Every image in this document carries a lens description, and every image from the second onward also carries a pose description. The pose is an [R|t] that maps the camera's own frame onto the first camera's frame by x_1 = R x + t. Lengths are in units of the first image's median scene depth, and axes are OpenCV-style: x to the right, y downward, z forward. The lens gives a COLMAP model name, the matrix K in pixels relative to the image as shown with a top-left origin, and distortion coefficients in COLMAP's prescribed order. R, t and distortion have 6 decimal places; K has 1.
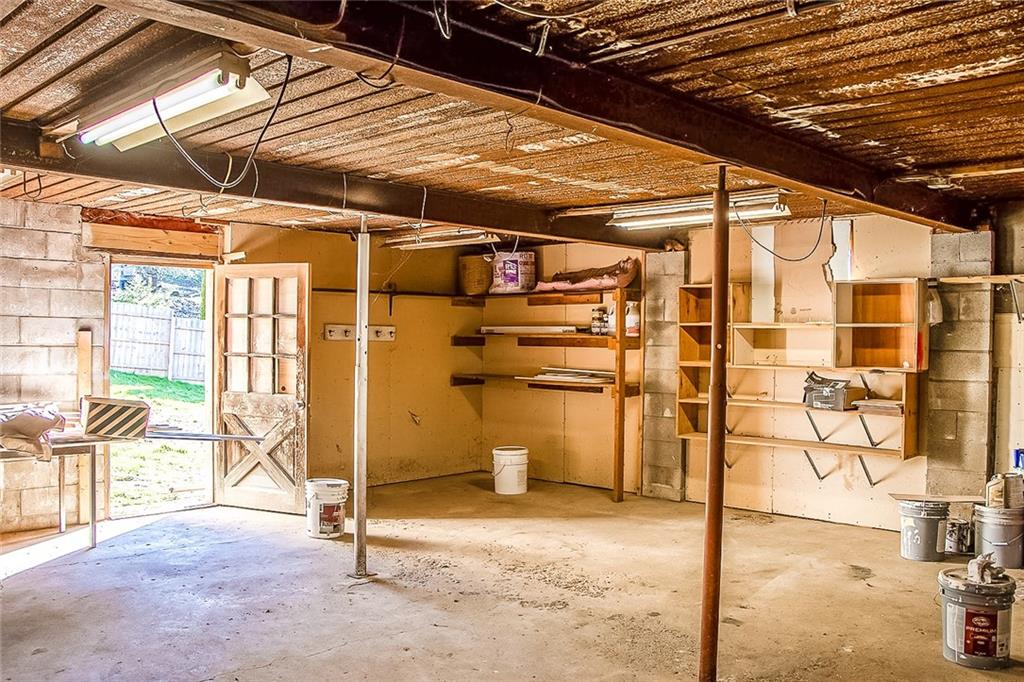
lens RADIAL K [[894.3, 0, 512.0], [0, 894.3, 338.3], [0, 0, 1]] dist [-0.096049, 0.007211]
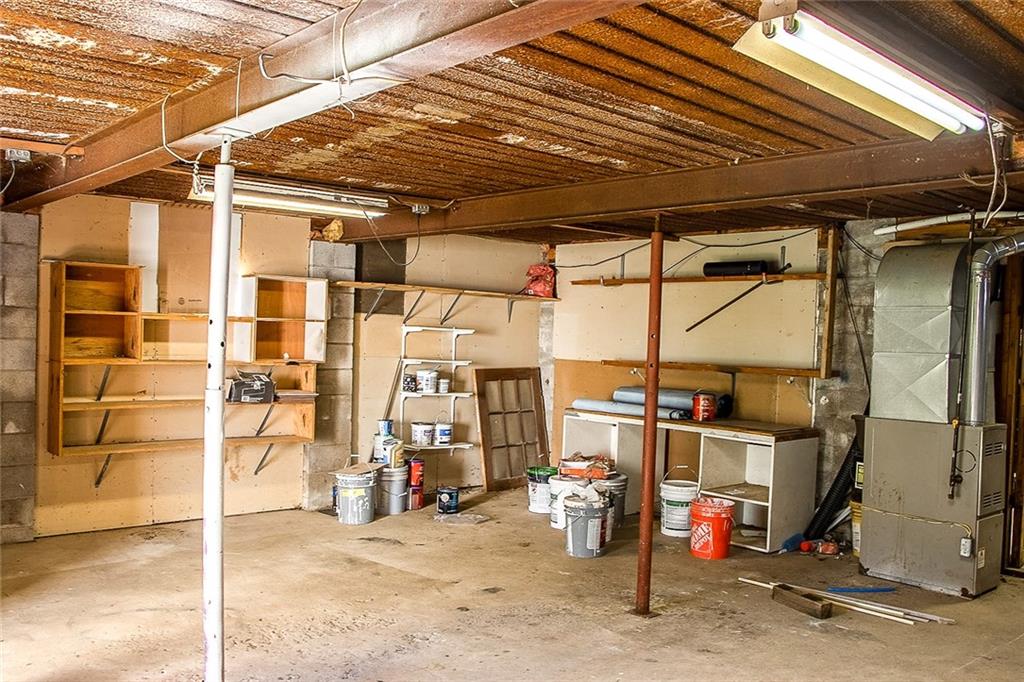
lens RADIAL K [[894.3, 0, 511.8], [0, 894.3, 341.8], [0, 0, 1]] dist [-0.096049, 0.007211]
pose [[0.062376, -0.016526, 0.997916, -0.670979], [-0.023988, 0.999549, 0.018052, -0.015071], [-0.997764, -0.025064, 0.061952, 0.689457]]
